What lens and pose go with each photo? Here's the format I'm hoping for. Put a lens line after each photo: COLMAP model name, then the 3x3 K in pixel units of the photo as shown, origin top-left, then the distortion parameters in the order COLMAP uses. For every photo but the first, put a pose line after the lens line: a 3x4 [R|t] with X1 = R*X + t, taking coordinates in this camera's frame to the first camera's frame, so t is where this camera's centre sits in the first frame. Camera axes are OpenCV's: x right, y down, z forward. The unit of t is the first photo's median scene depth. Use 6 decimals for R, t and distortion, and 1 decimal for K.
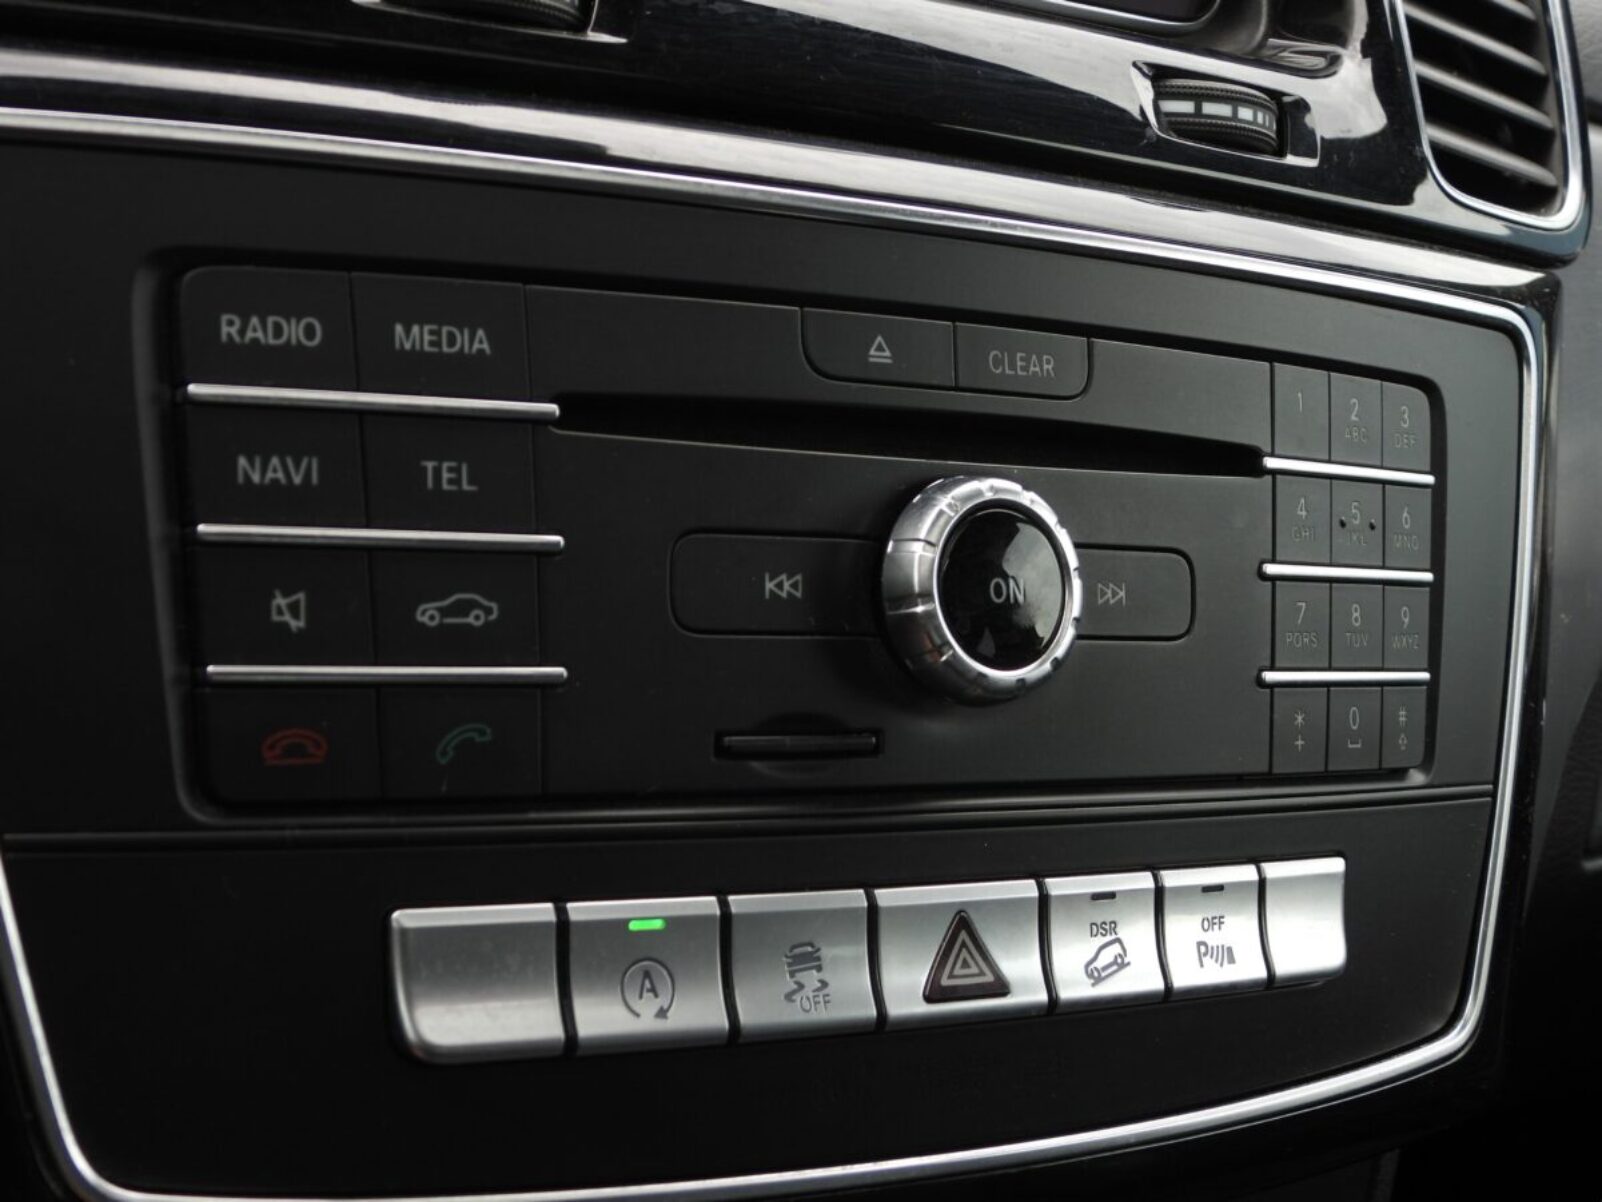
lens RADIAL K [[2491.9, 0, 731.3], [0, 2491.9, 607.5], [0, 0, 1]] dist [-0.031439, 0.033465]
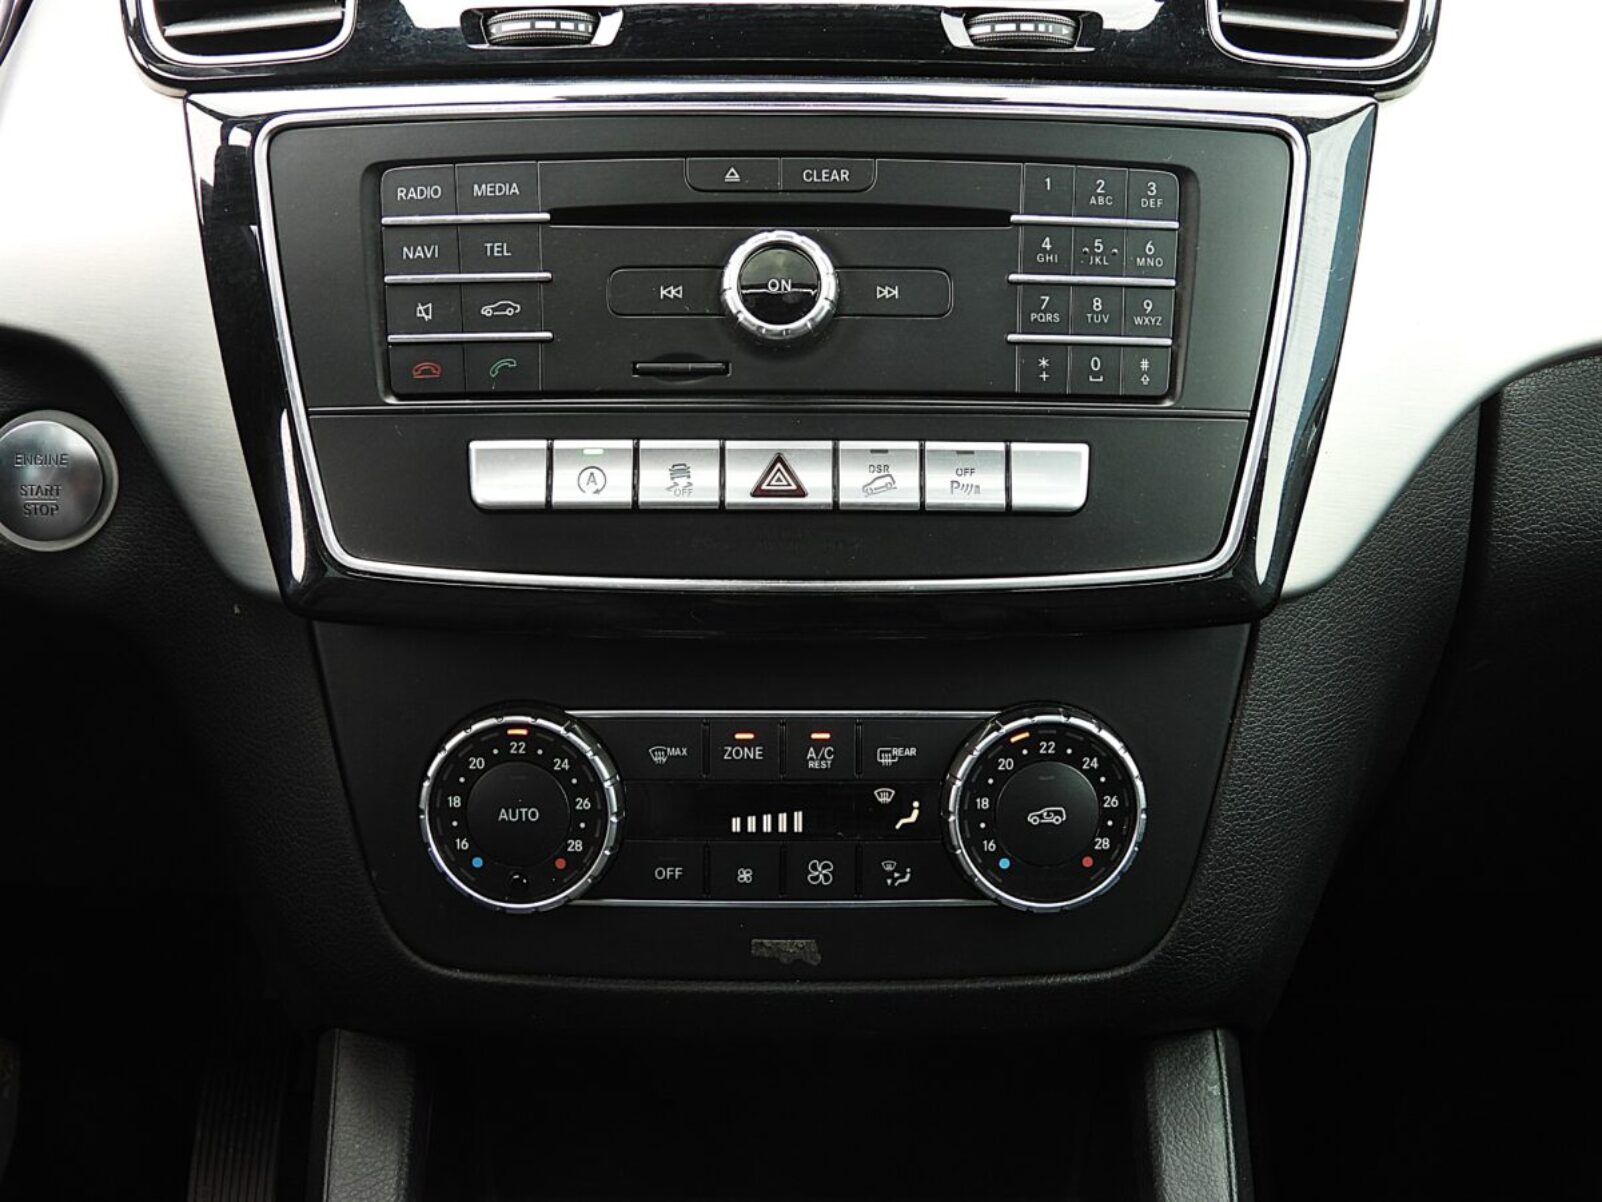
lens RADIAL K [[2568.8, 0, 801.0], [0, 2568.8, 601.0], [0, 0, 1]] dist [-0.038145, -0.069897]
pose [[0.830481, -0.048360, -0.554944, 1.169792], [0.015802, 0.997869, -0.063309, 0.350435], [0.556823, 0.043807, 0.829476, -0.629095]]
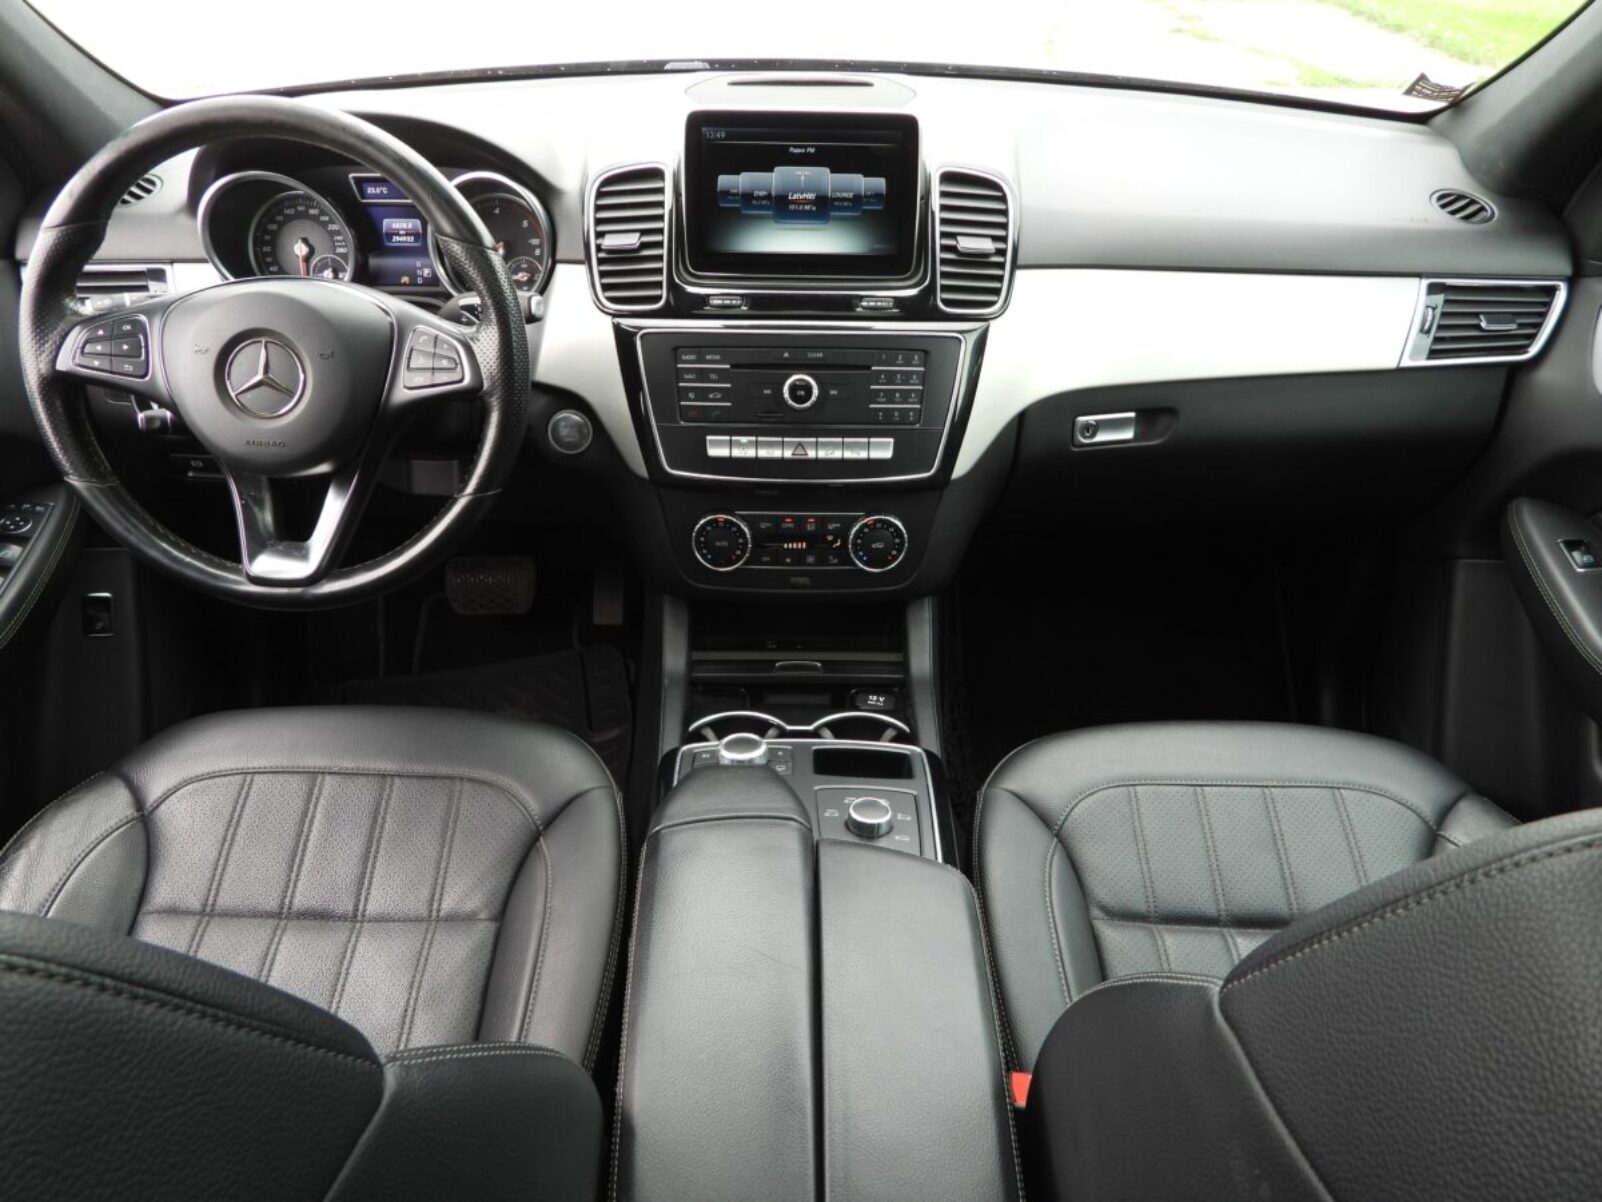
lens RADIAL K [[1164.8, 0, 801.0], [0, 1164.8, 601.0], [0, 0, 1]] dist [-0.009411, 0.002257]
pose [[0.831771, 0.124367, -0.541009, 1.717049], [0.005272, 0.972767, 0.231725, -0.172139], [0.555094, -0.195595, 0.808463, -1.471709]]
